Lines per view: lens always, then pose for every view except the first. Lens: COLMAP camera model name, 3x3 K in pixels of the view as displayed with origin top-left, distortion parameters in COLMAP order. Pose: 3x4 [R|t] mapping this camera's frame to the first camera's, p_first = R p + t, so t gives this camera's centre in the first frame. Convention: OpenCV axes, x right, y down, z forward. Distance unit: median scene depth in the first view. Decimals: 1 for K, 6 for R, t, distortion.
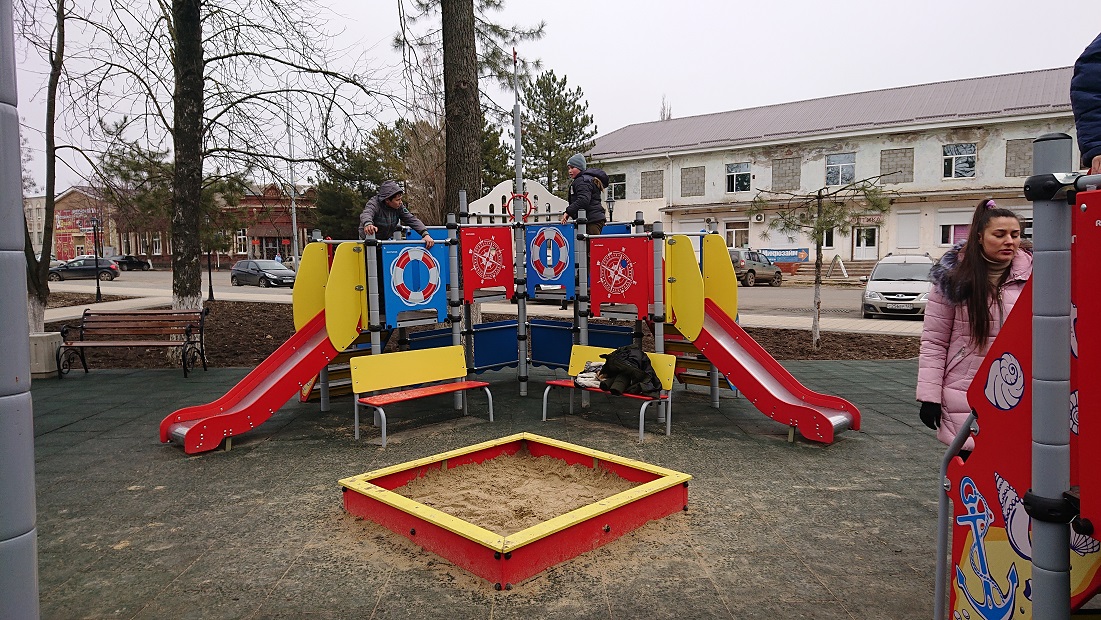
lens RADIAL K [[833.9, 0, 550.5], [0, 833.9, 310.0], [0, 0, 1]] dist [-0.003982, -0.005411]
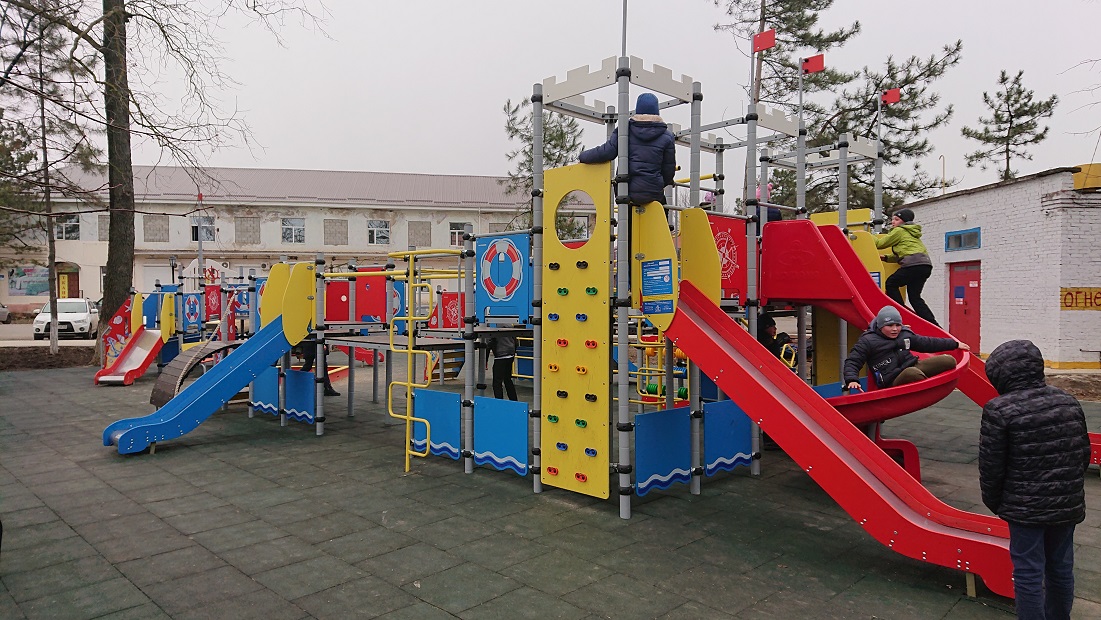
lens RADIAL K [[833.9, 0, 550.5], [0, 833.9, 310.0], [0, 0, 1]] dist [-0.003982, -0.005411]
pose [[0.526080, 0.008914, 0.850388, -0.543993], [0.060551, 0.997015, -0.047910, 0.037529], [-0.848277, 0.076697, 0.523970, 0.015038]]
